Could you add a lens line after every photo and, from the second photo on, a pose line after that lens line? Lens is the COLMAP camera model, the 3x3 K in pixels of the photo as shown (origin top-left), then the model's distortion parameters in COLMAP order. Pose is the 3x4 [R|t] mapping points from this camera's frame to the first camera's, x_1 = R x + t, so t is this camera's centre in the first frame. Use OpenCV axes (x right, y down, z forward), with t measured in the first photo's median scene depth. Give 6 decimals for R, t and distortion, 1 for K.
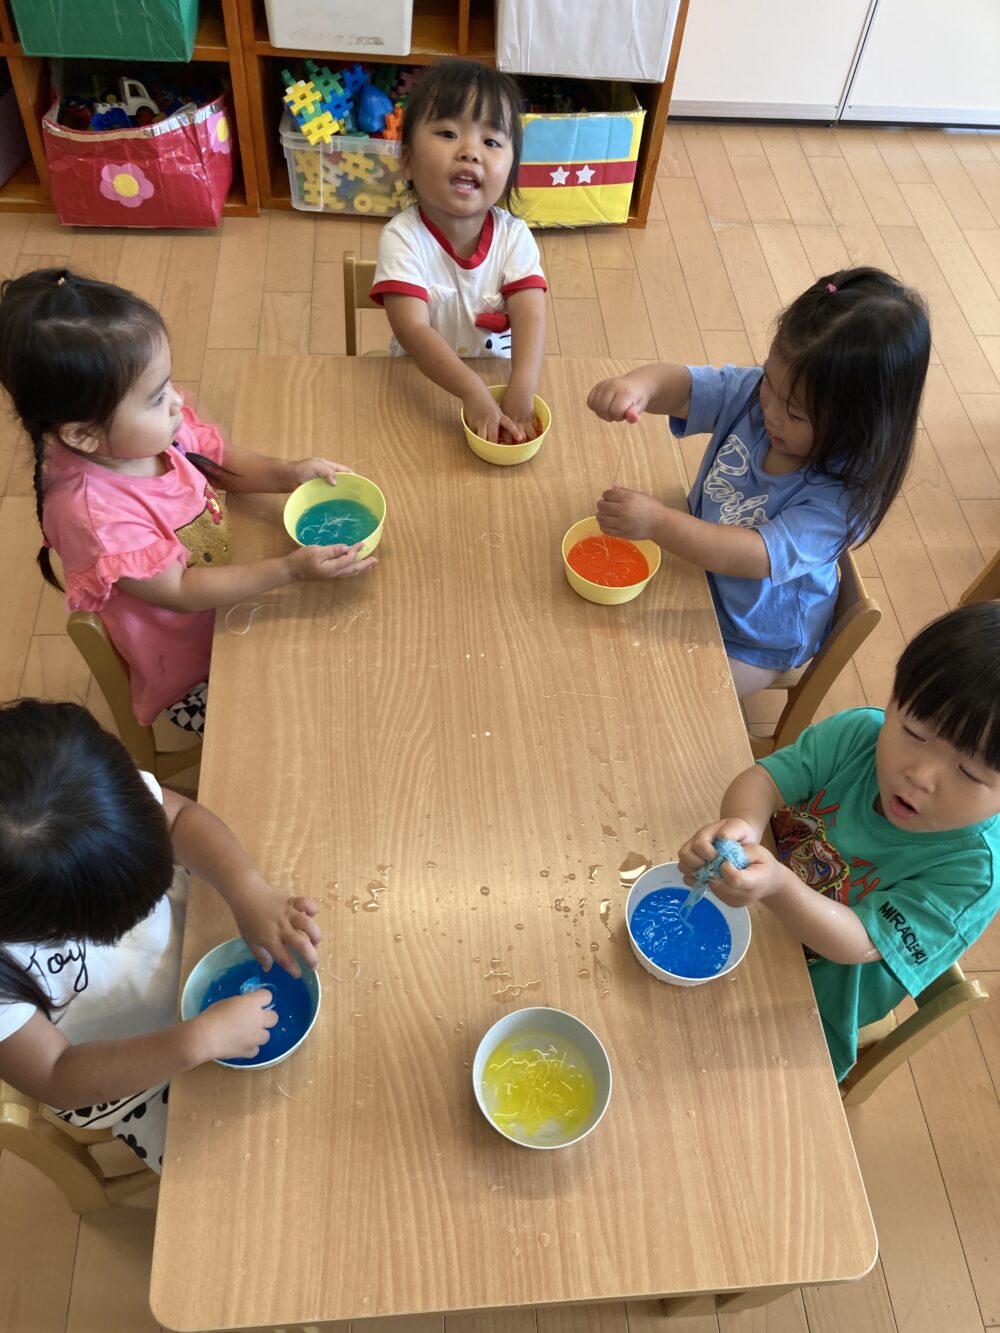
lens RADIAL K [[1080.5, 0, 489.8], [0, 1080.5, 660.9], [0, 0, 1]] dist [0.019945, 0.004235]
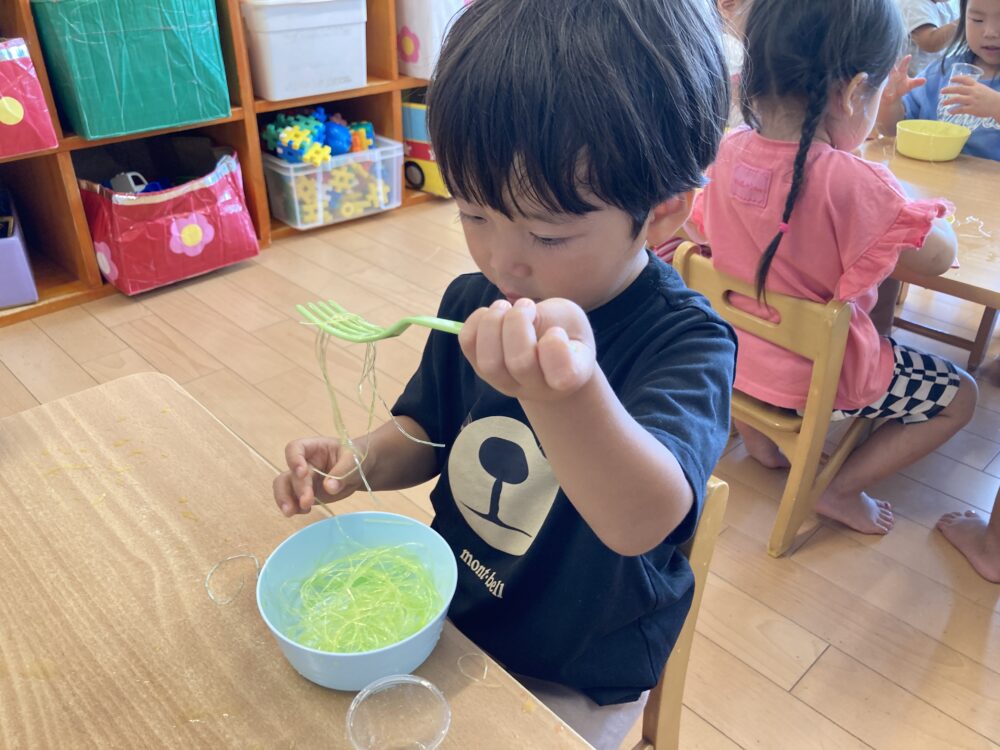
lens RADIAL K [[810.6, 0, 501.8], [0, 810.6, 376.9], [0, 0, 1]] dist [0.019945, 0.004235]
pose [[0.752133, -0.380592, 0.538002, -0.581512], [0.539841, 0.824059, -0.171750, -0.015261], [-0.377979, 0.419614, 0.825261, 0.270296]]
